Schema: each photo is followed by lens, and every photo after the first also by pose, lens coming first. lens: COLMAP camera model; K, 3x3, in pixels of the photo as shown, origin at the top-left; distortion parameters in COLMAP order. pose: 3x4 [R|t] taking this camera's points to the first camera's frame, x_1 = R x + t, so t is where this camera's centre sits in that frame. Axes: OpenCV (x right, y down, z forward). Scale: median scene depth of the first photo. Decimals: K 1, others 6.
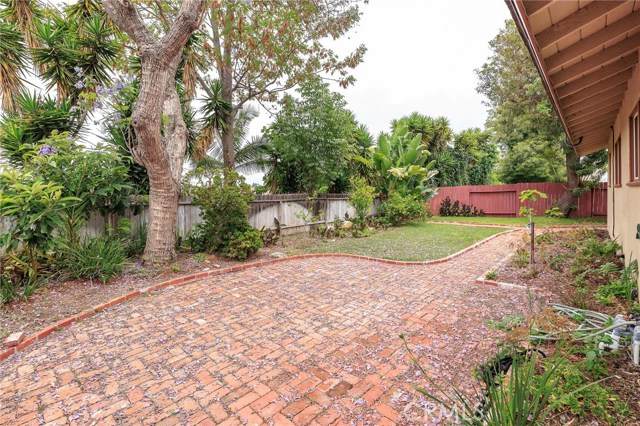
lens RADIAL K [[276.8, 0, 313.4], [0, 276.8, 198.3], [0, 0, 1]] dist [0.000604, -0.000491]
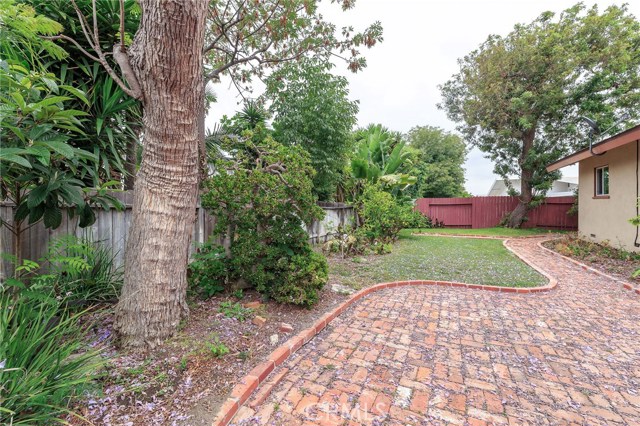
lens RADIAL K [[276.8, 0, 320.6], [0, 276.8, 209.0], [0, 0, 1]] dist [0.000604, -0.000491]
pose [[0.954351, 0.012193, 0.298437, -0.223024], [-0.009058, 0.999888, -0.011884, 0.018505], [-0.298549, 0.008638, 0.954355, 0.253405]]
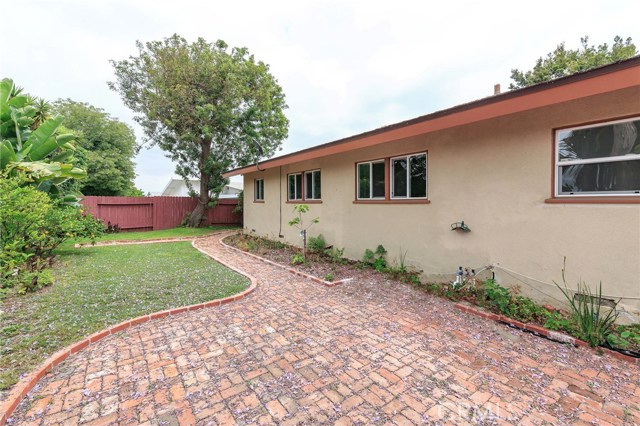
lens RADIAL K [[276.8, 0, 325.0], [0, 276.8, 206.2], [0, 0, 1]] dist [0.000604, -0.000491]
pose [[0.179168, 0.009176, 0.983776, -0.216208], [0.007690, 0.999913, -0.010726, -0.003869], [-0.983788, 0.009487, 0.179082, 0.341588]]
